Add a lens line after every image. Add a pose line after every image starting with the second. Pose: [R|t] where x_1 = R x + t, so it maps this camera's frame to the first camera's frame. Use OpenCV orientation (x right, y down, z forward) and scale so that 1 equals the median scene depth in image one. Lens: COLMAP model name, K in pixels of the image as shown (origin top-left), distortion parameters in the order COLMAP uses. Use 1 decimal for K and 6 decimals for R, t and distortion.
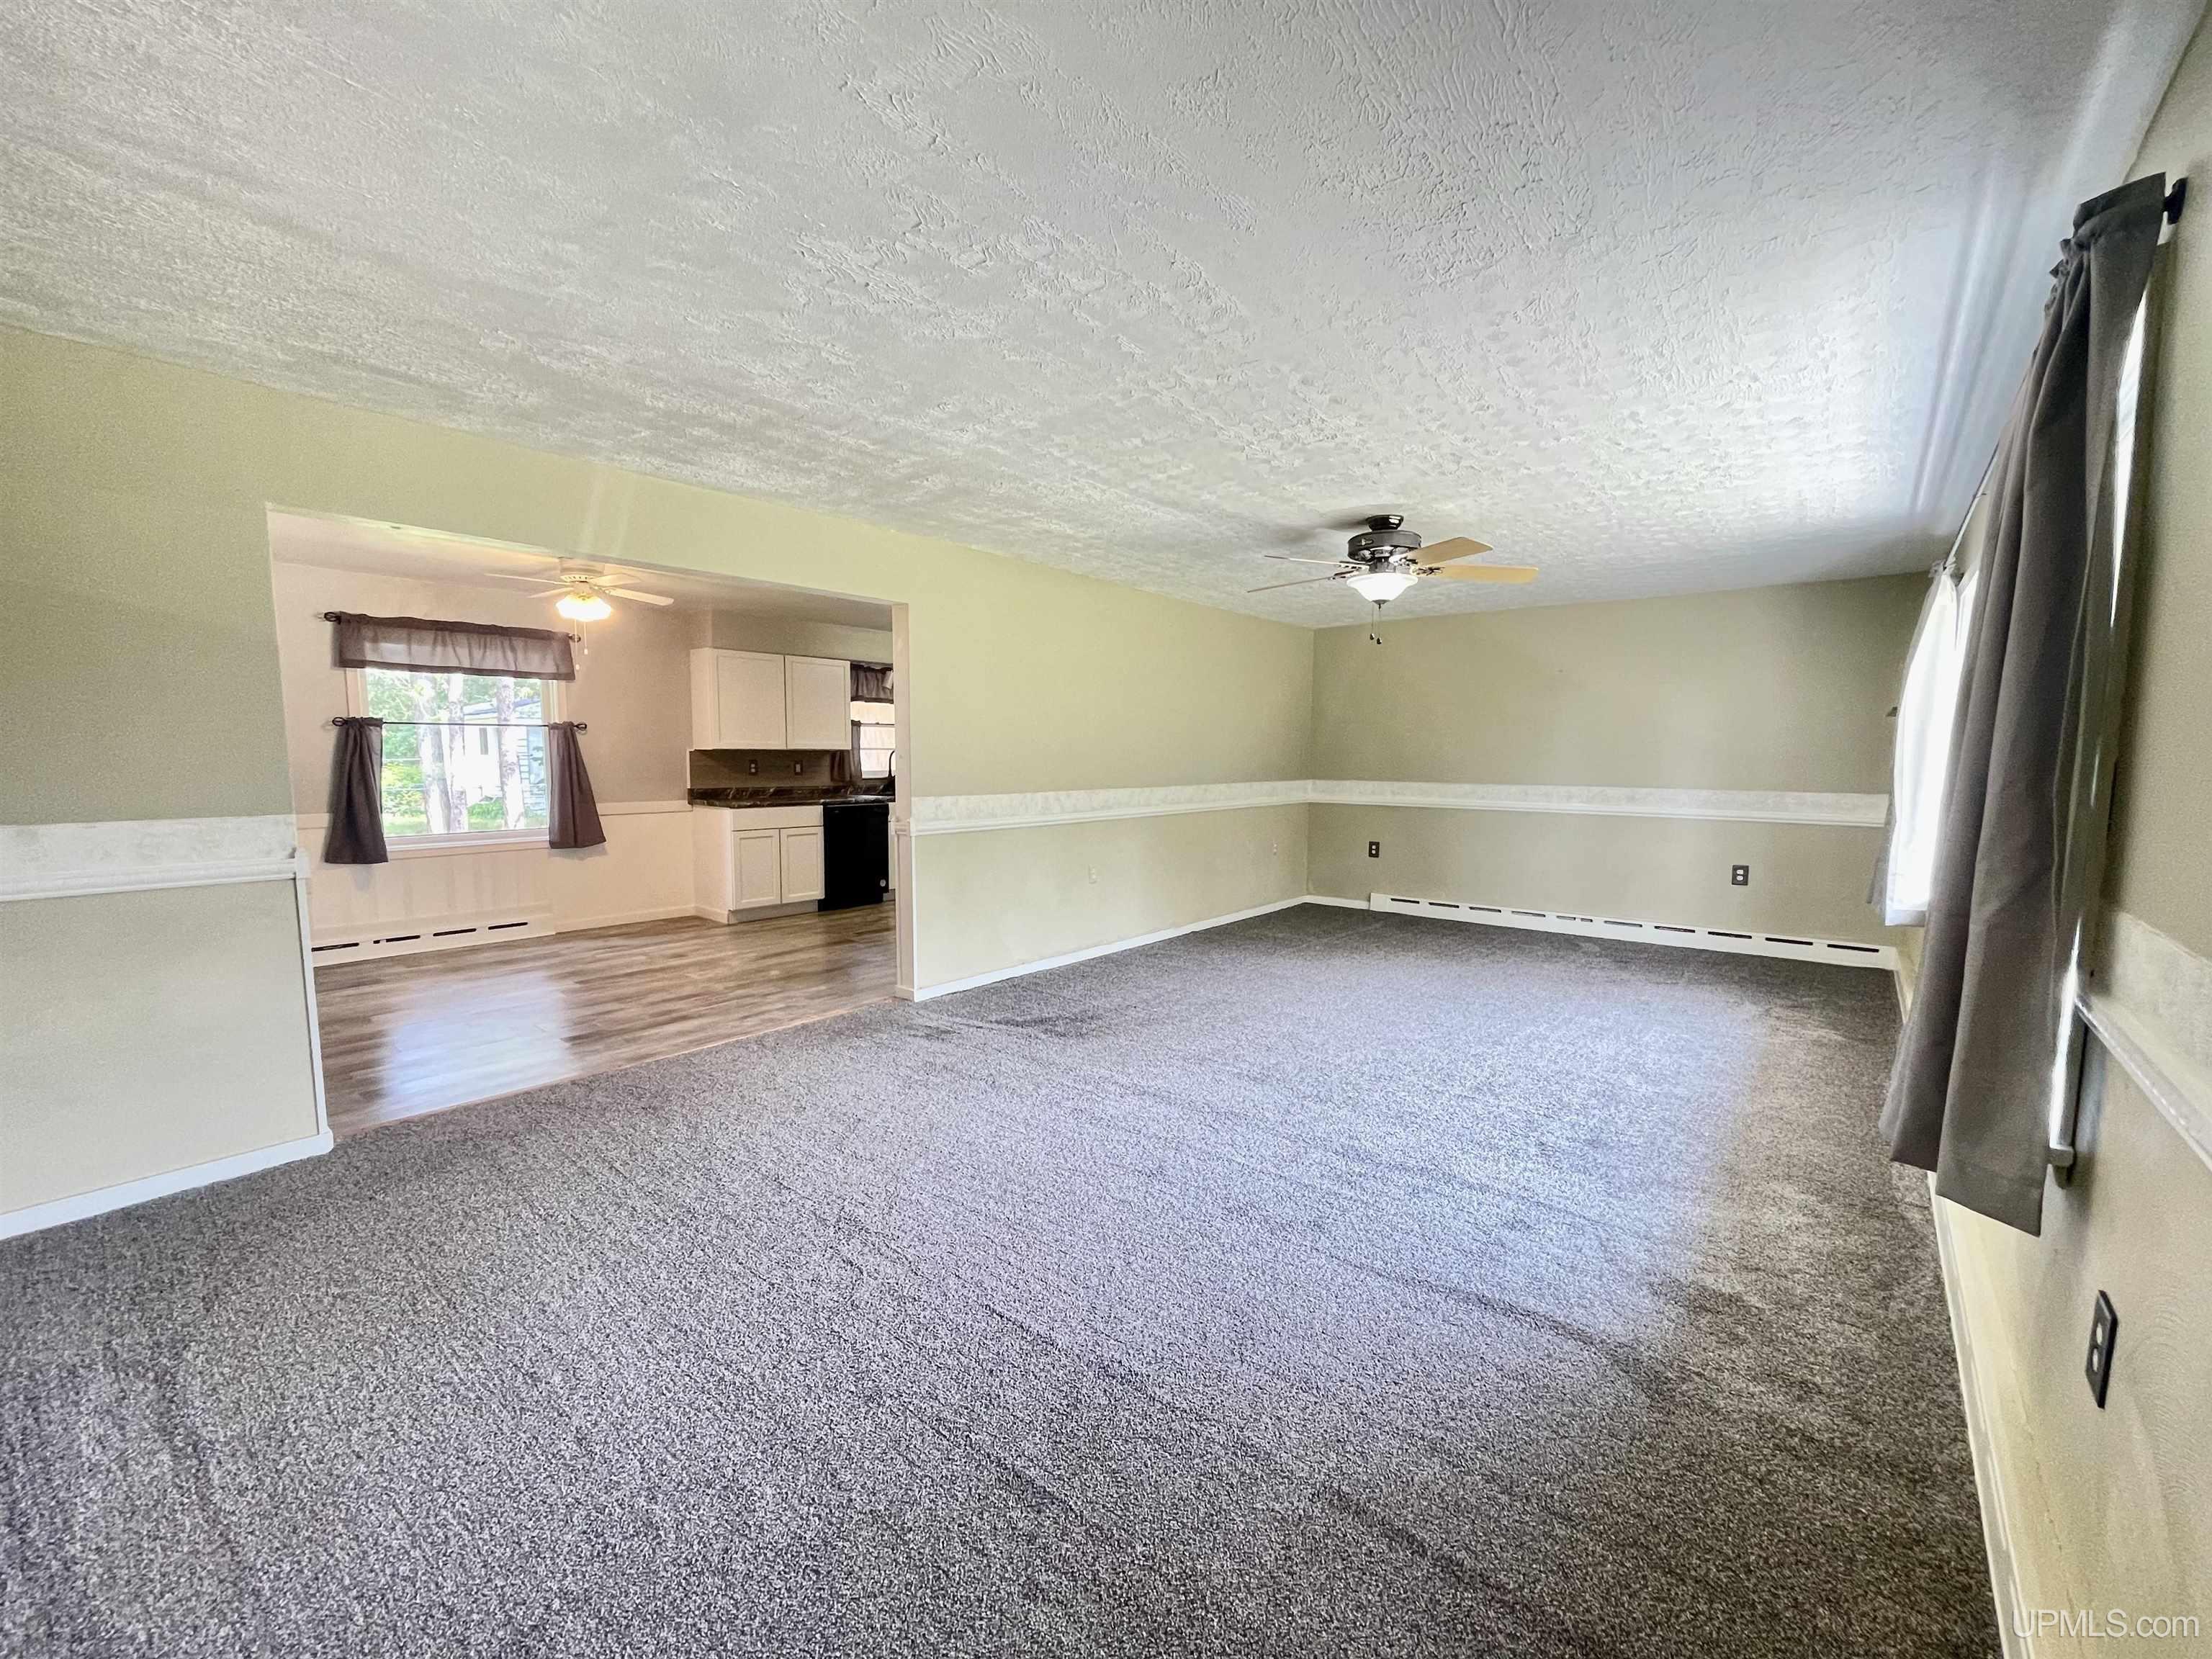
lens RADIAL K [[884.8, 0, 1104.9], [0, 884.8, 831.3], [0, 0, 1]] dist [0.001790, 0.000138]
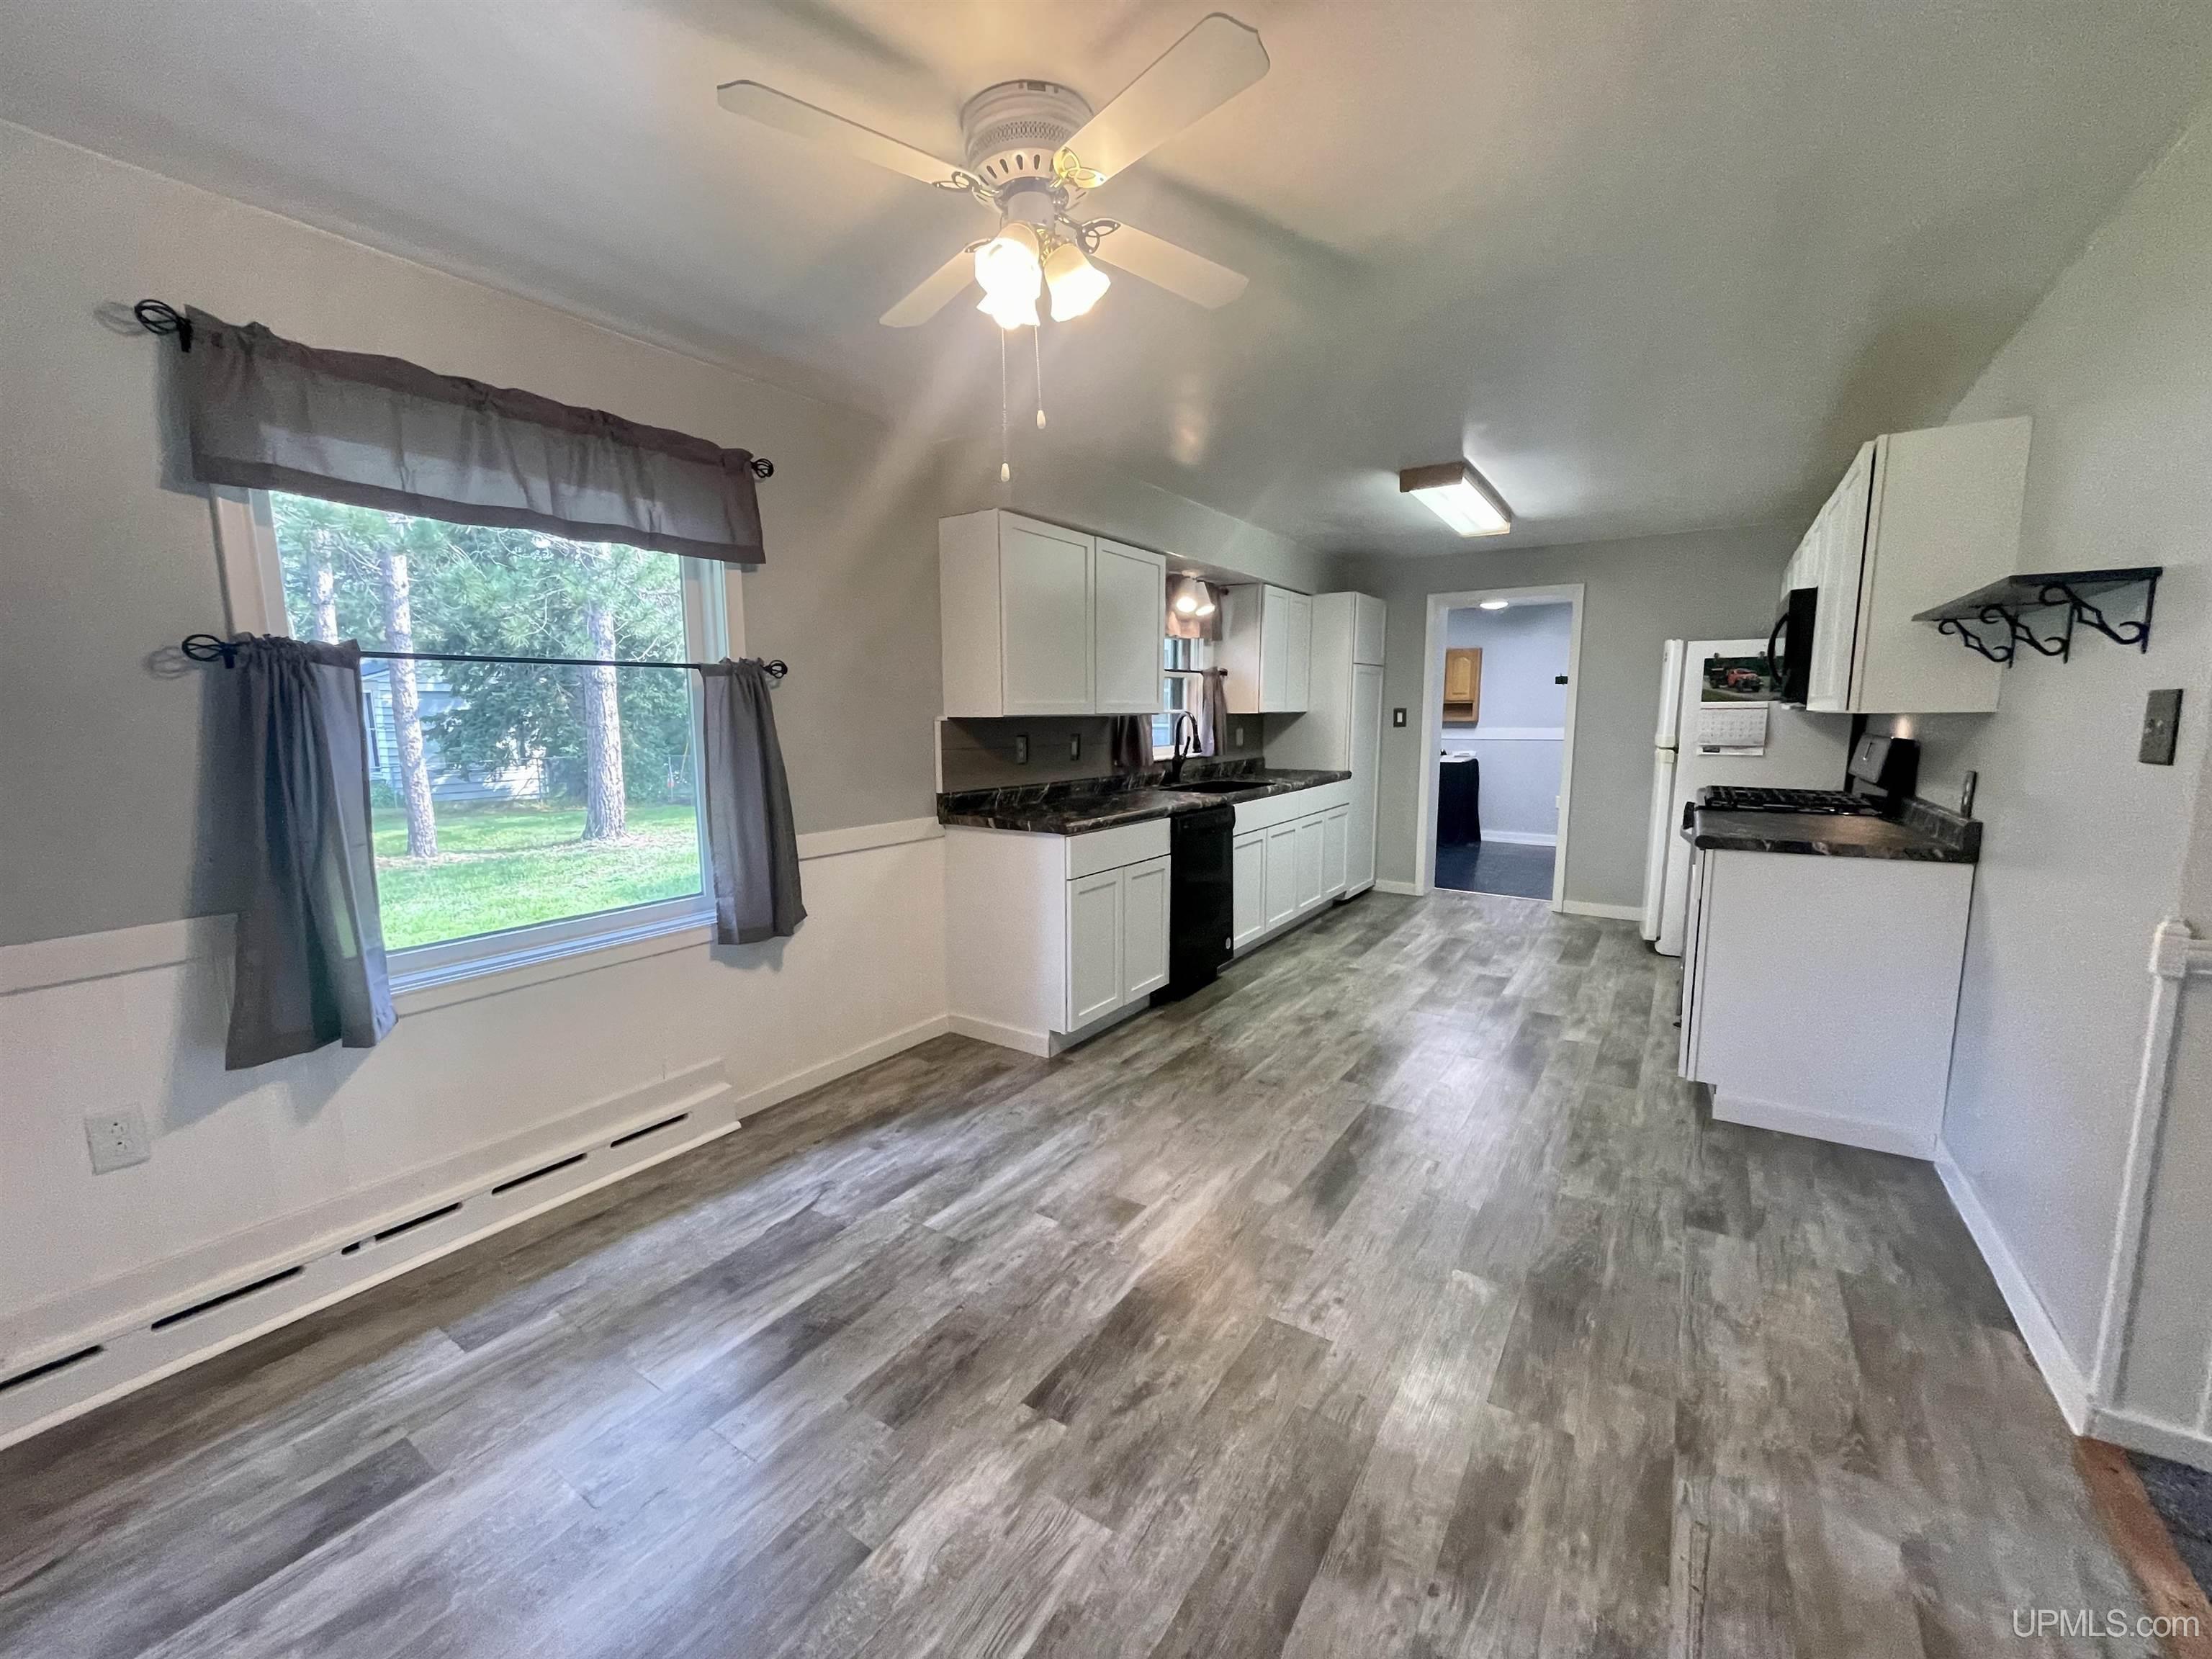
lens RADIAL K [[884.8, 0, 1106.4], [0, 884.8, 831.4], [0, 0, 1]] dist [0.001790, 0.000138]
pose [[0.992471, -0.023831, 0.120139, -0.484909], [0.018382, 0.998760, 0.046266, -0.053837], [-0.121093, -0.043710, 0.991678, 0.532343]]
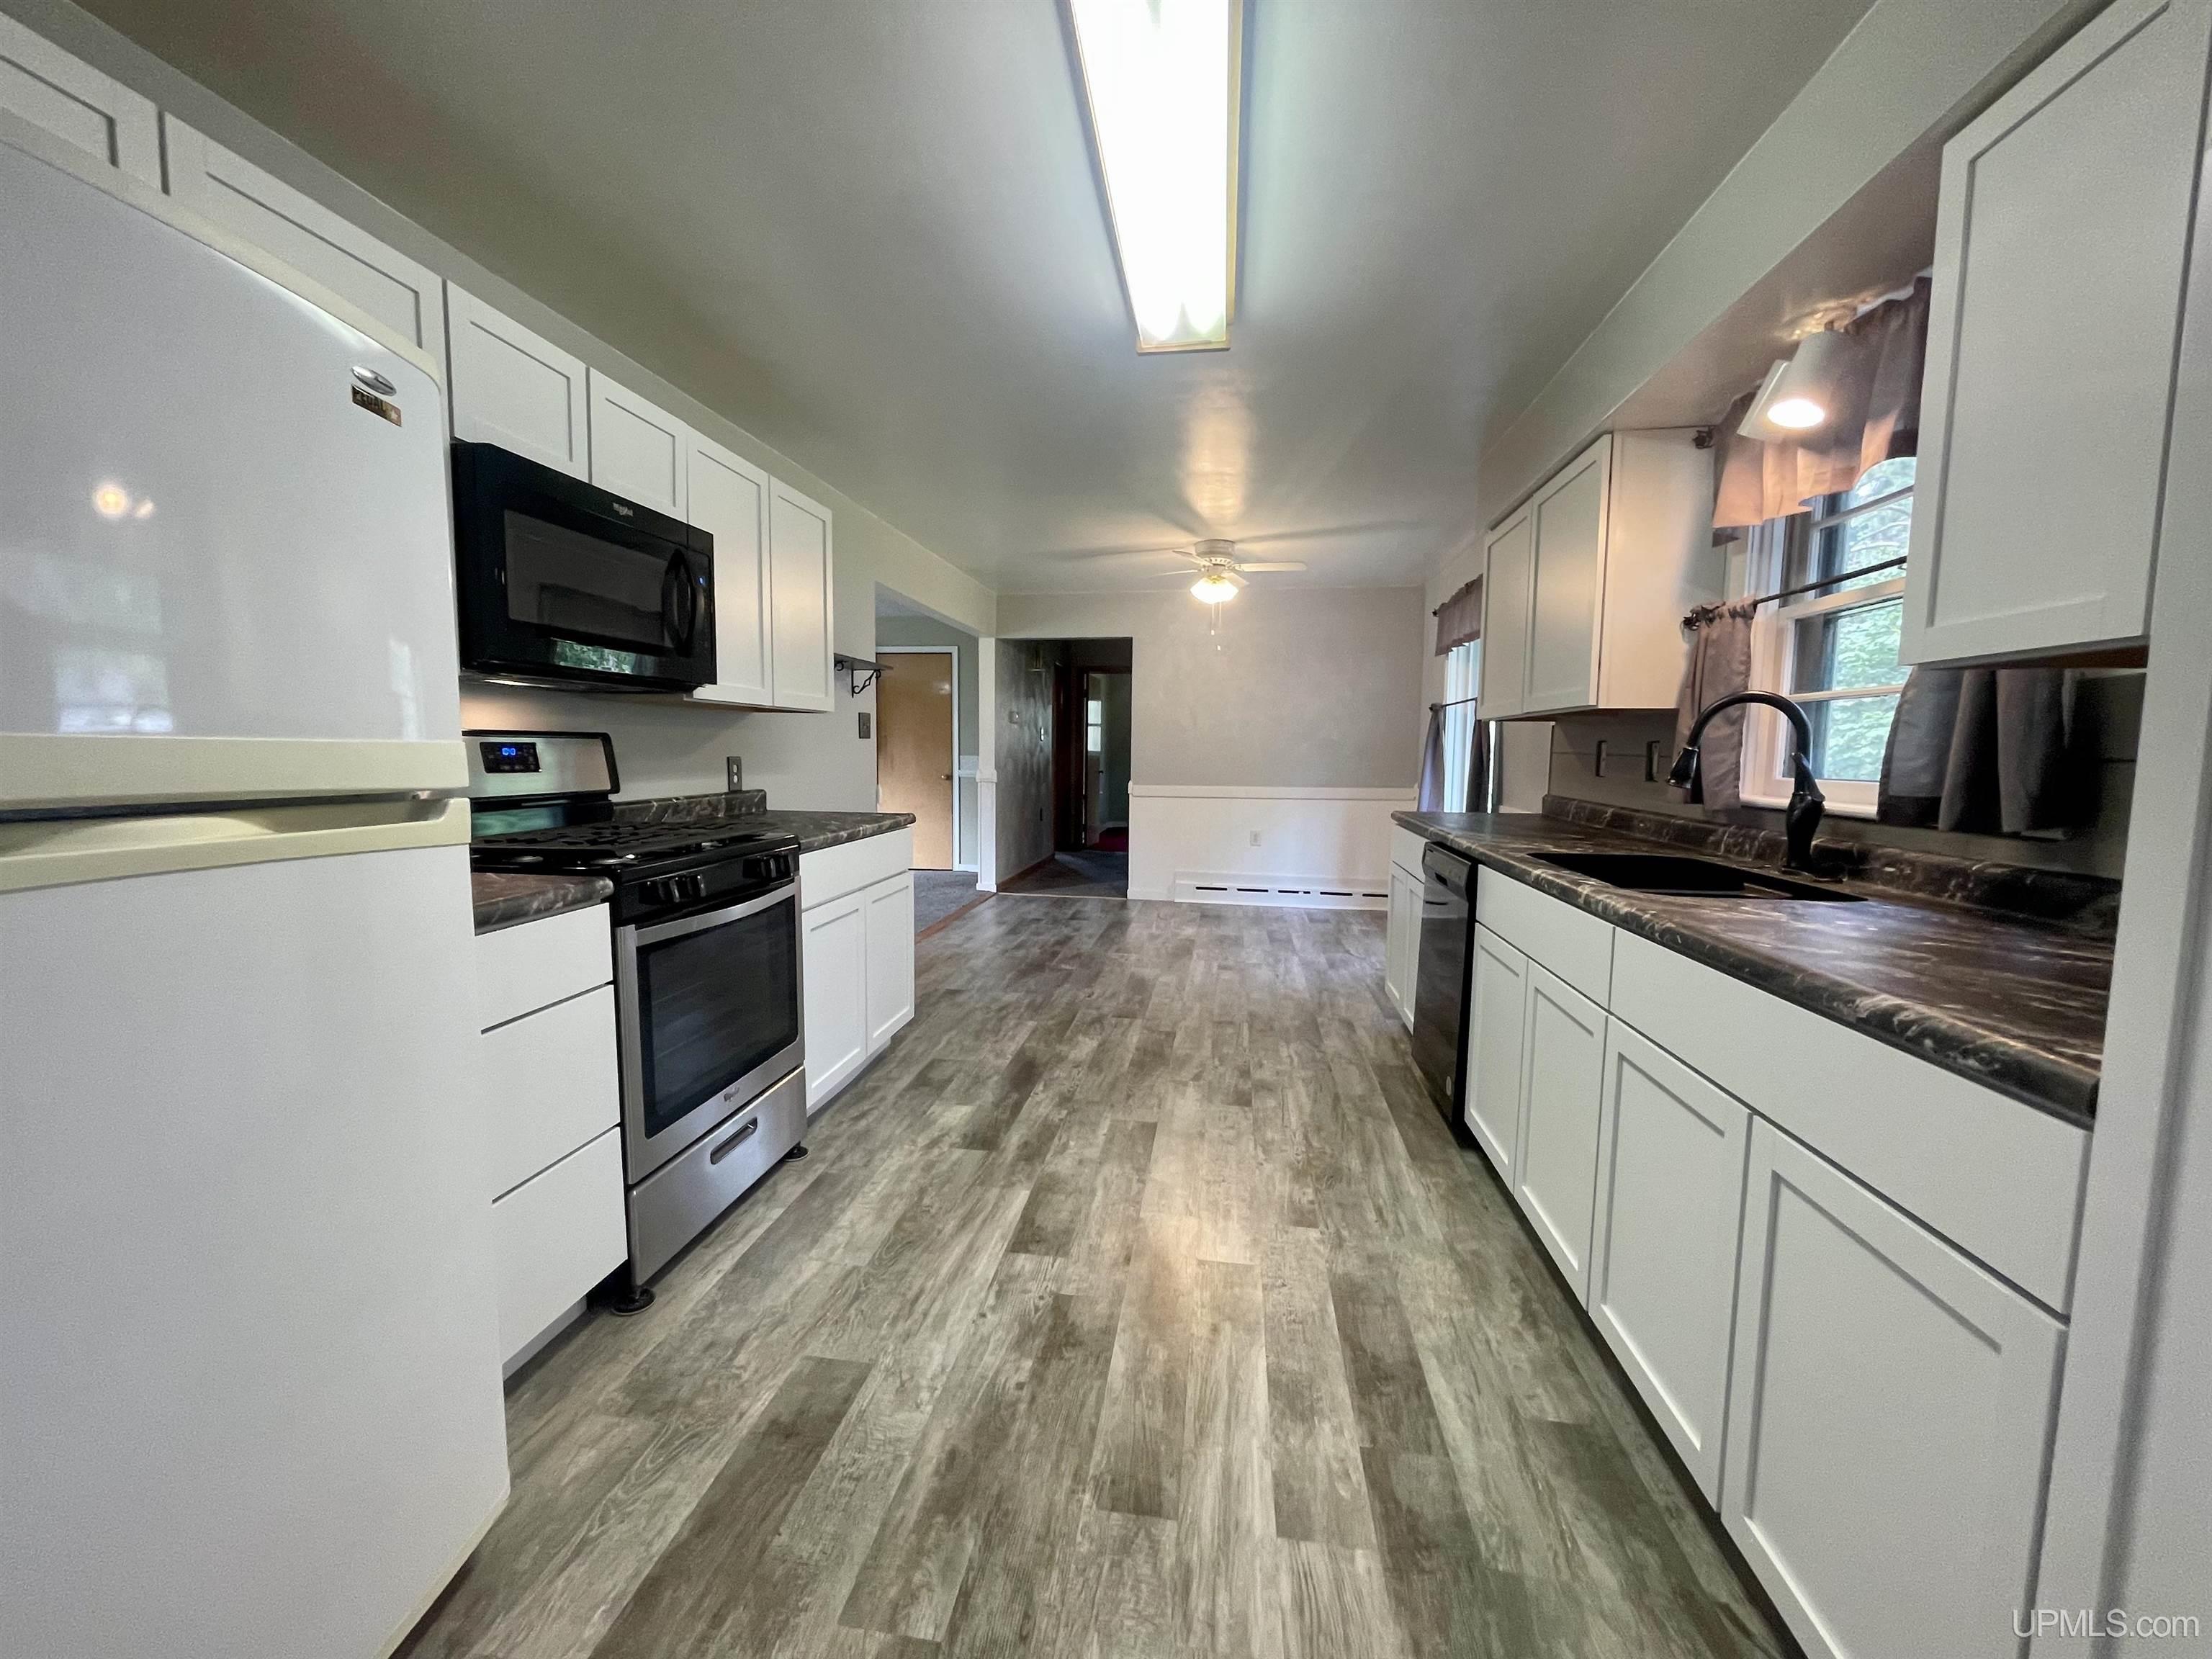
lens RADIAL K [[884.8, 0, 1103.6], [0, 884.8, 827.9], [0, 0, 1]] dist [0.001790, 0.000138]
pose [[-0.845407, 0.034487, -0.533008, 0.051997], [-0.063122, 0.984469, 0.163816, -0.113583], [0.530380, 0.172136, -0.830100, 1.446550]]
